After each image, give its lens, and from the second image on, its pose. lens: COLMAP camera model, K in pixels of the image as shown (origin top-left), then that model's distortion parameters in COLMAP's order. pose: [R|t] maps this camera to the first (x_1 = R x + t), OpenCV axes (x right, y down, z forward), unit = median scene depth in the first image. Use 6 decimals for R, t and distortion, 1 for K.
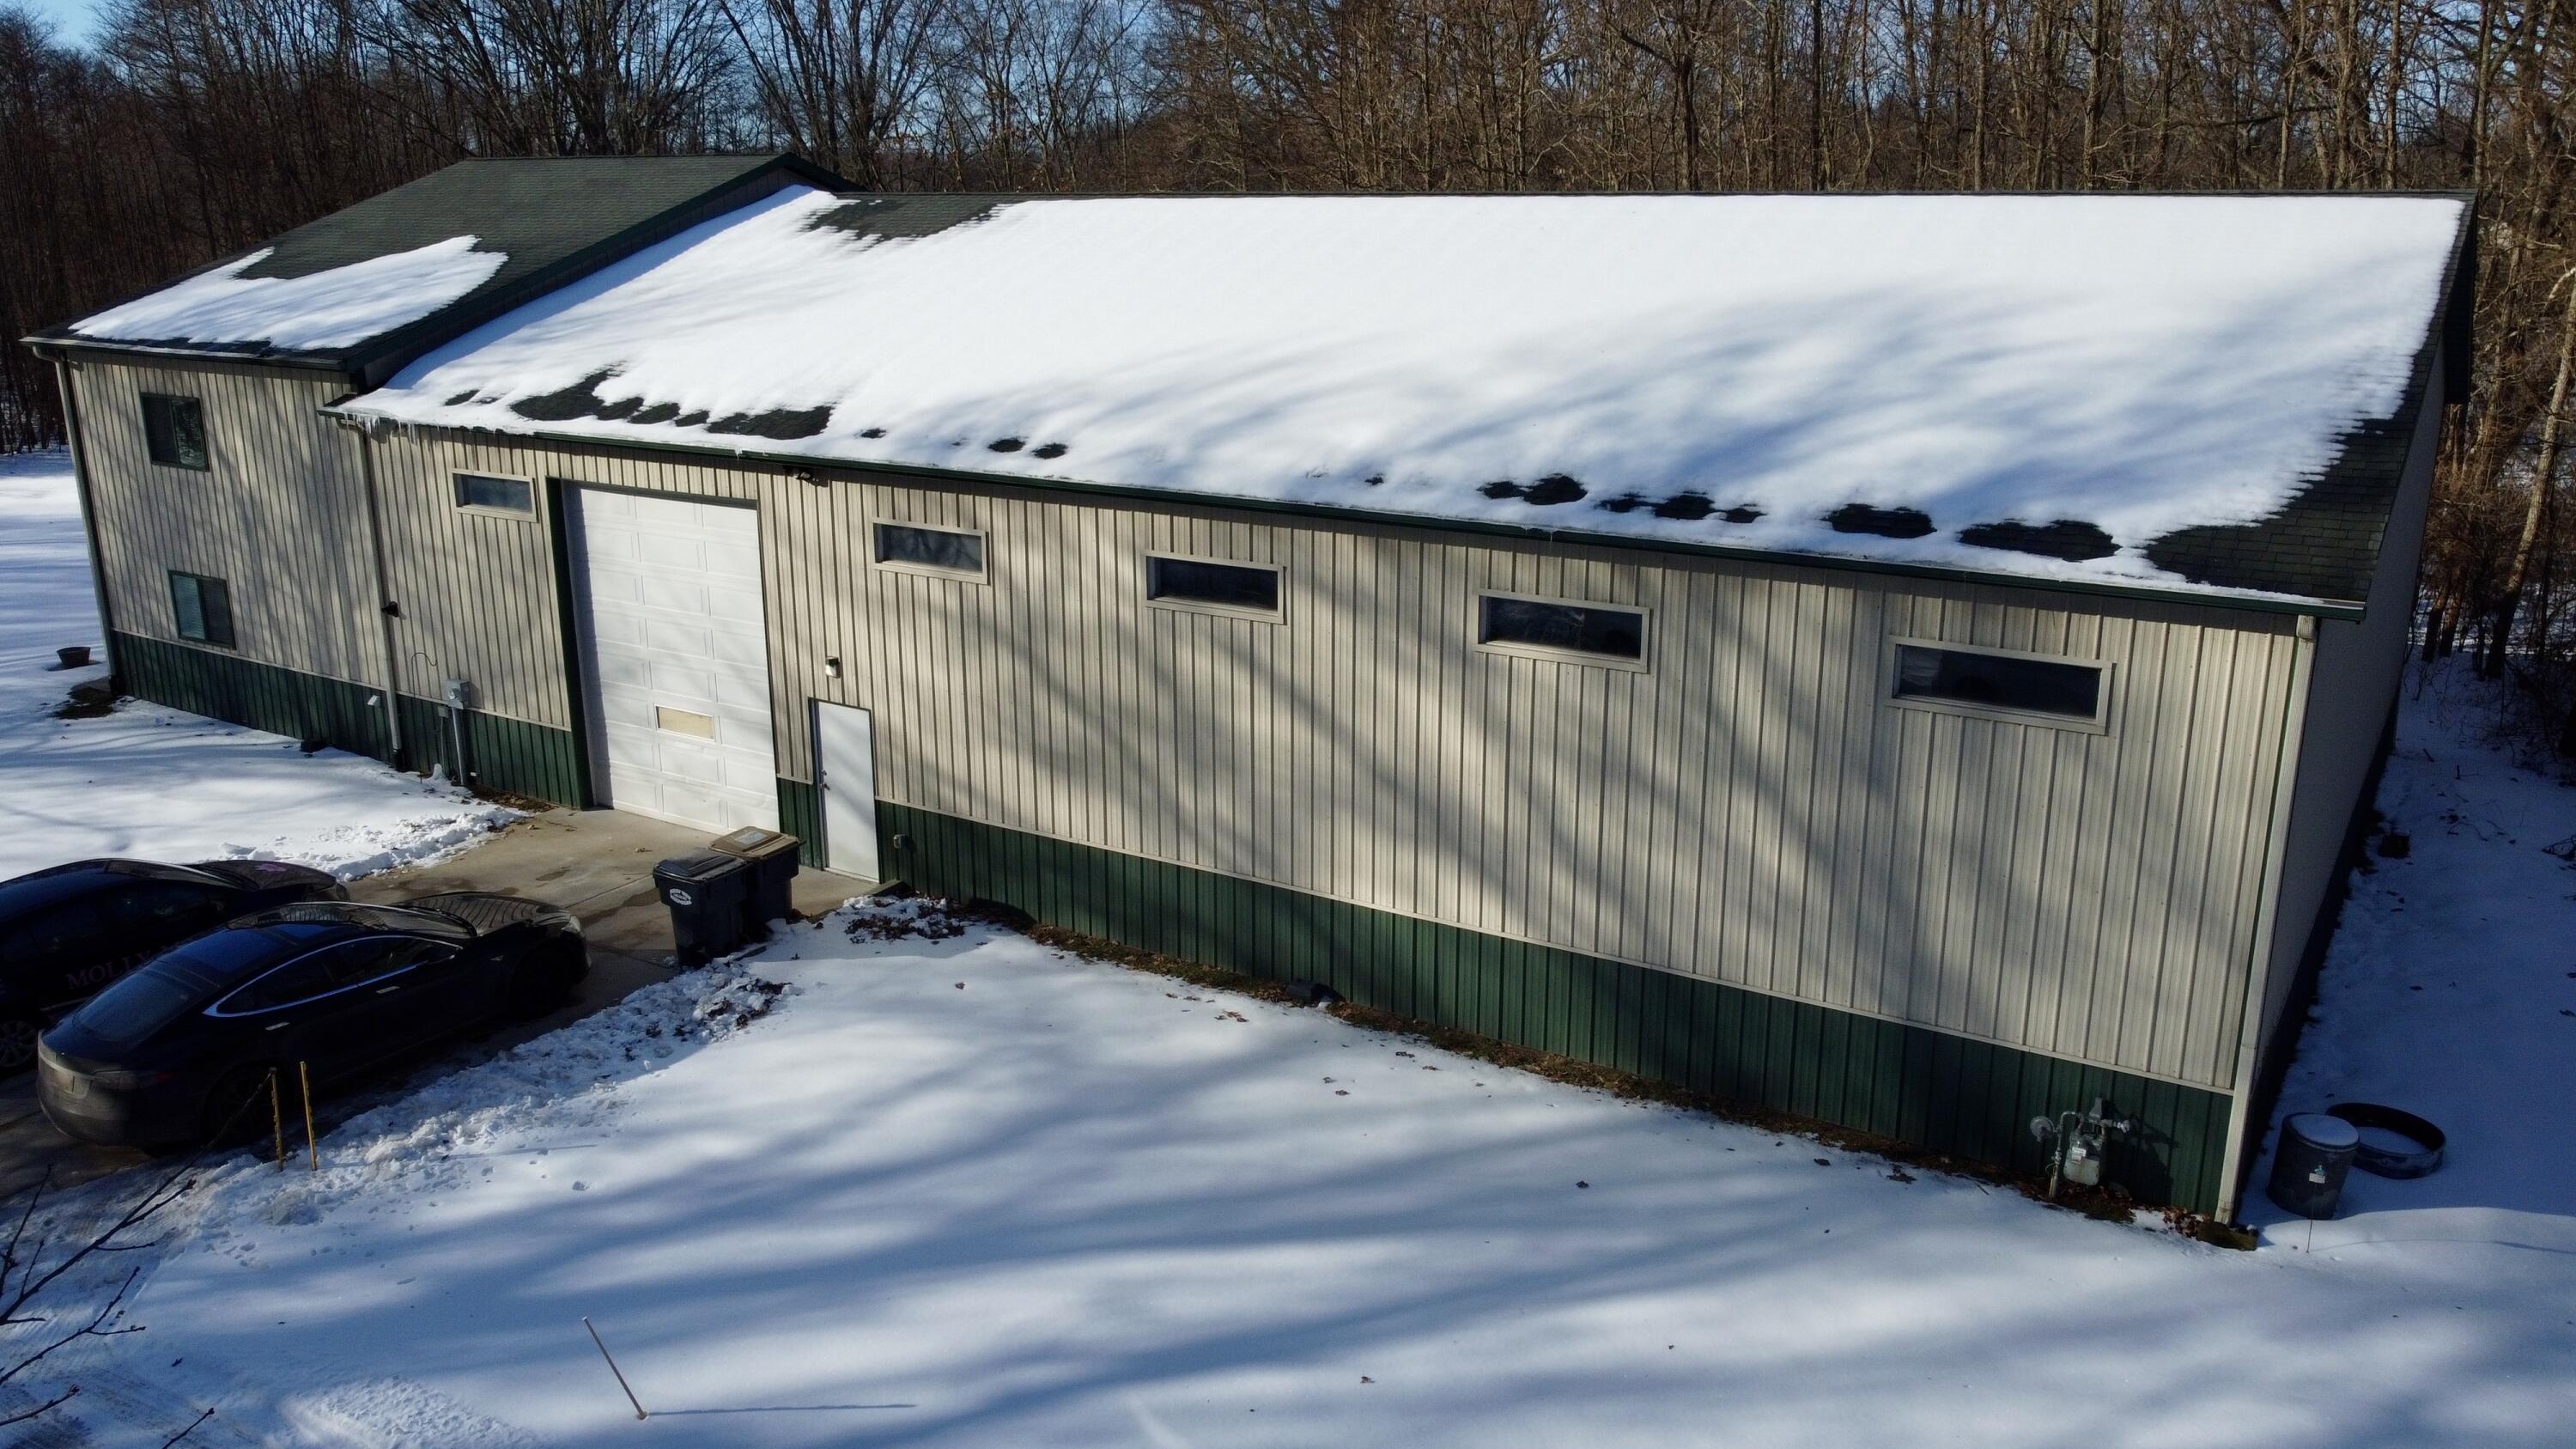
lens RADIAL K [[1953.8, 0, 1280.8], [0, 1953.8, 723.5], [0, 0, 1]] dist [0.004820, -0.011378]
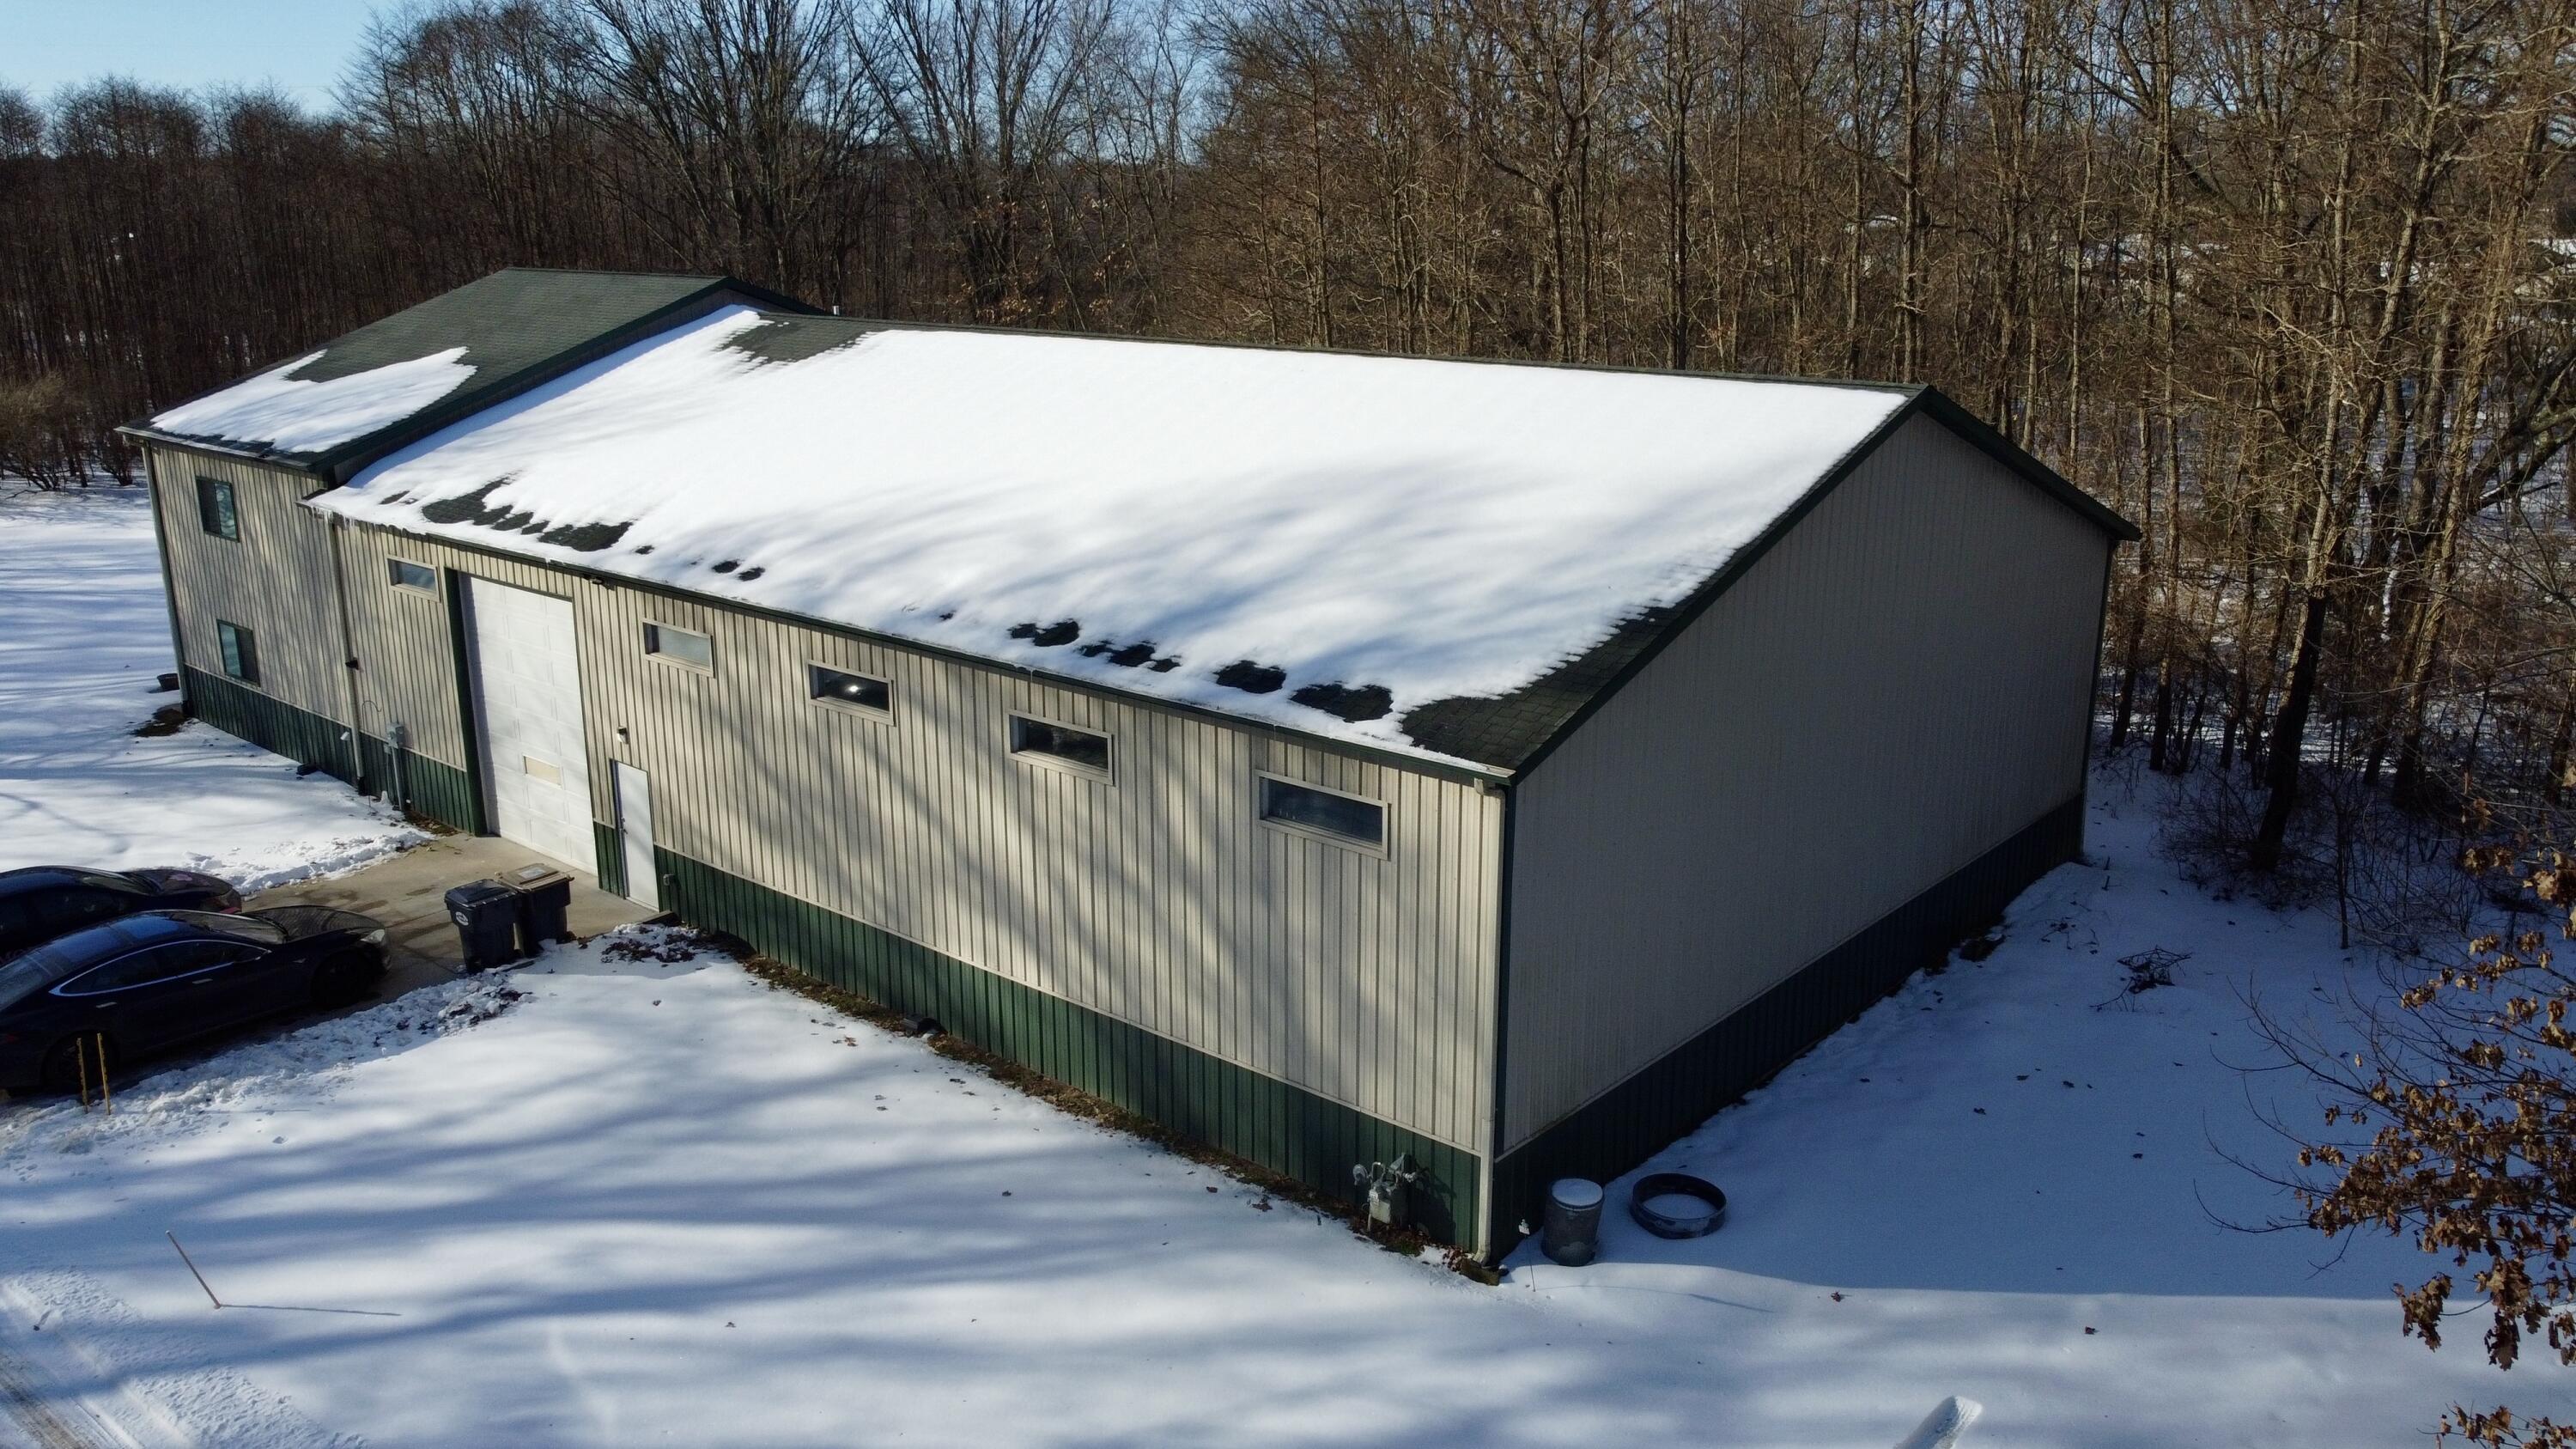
lens RADIAL K [[1953.8, 0, 1299.8], [0, 1953.8, 724.9], [0, 0, 1]] dist [0.004820, -0.011378]
pose [[0.989740, 0.039462, -0.137325, 0.424439], [-0.039567, 0.999215, 0.001962, -0.064402], [0.137294, 0.003492, 0.990524, -0.187548]]
